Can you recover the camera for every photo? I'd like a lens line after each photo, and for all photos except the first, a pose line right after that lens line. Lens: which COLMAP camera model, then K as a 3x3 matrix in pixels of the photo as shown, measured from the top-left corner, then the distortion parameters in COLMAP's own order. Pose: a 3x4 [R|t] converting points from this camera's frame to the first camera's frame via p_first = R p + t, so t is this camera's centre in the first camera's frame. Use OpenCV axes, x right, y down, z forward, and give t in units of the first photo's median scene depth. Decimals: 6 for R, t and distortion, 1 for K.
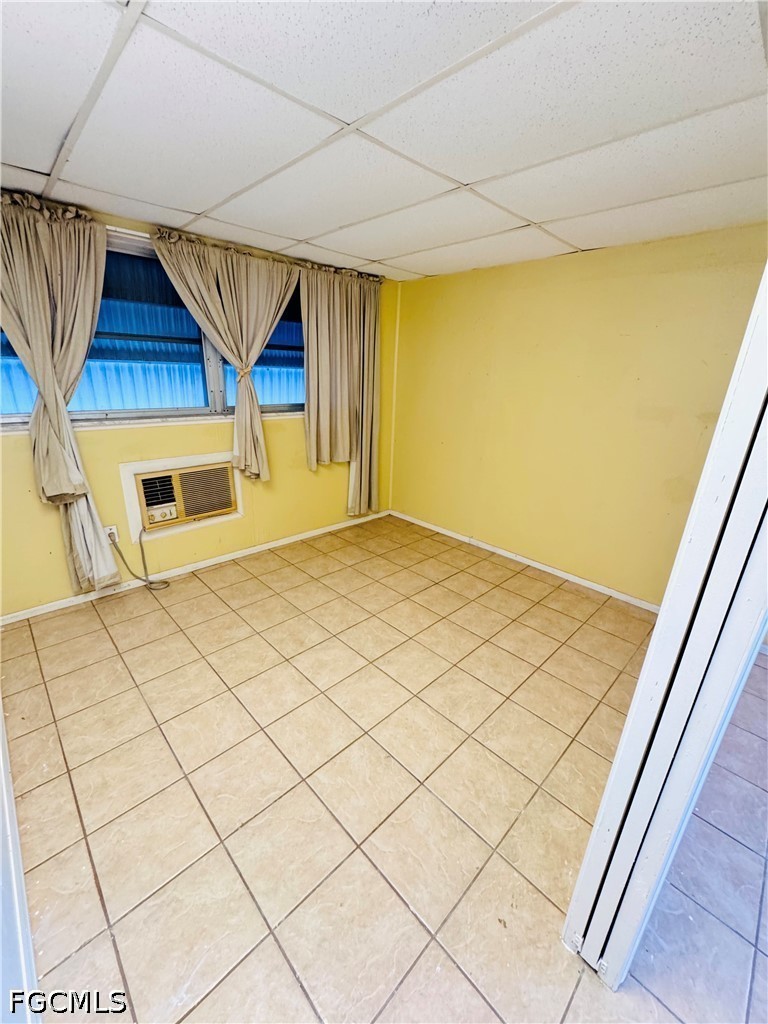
lens RADIAL K [[412.8, 0, 380.7], [0, 412.8, 509.1], [0, 0, 1]] dist [0.000512, 0.000009]
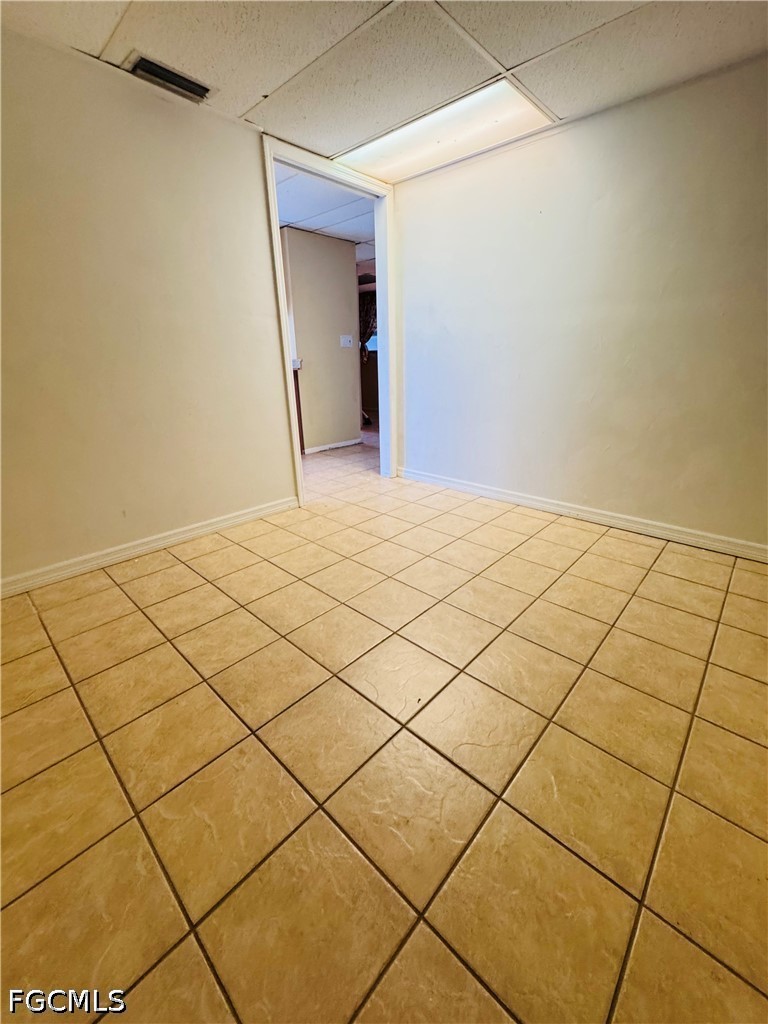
lens RADIAL K [[412.8, 0, 385.2], [0, 412.8, 510.4], [0, 0, 1]] dist [0.000512, 0.000009]
pose [[-0.998092, 0.001456, -0.061732, 0.040971], [-0.037804, 0.776067, 0.629516, -0.318929], [0.048825, 0.630649, -0.774531, 1.527003]]
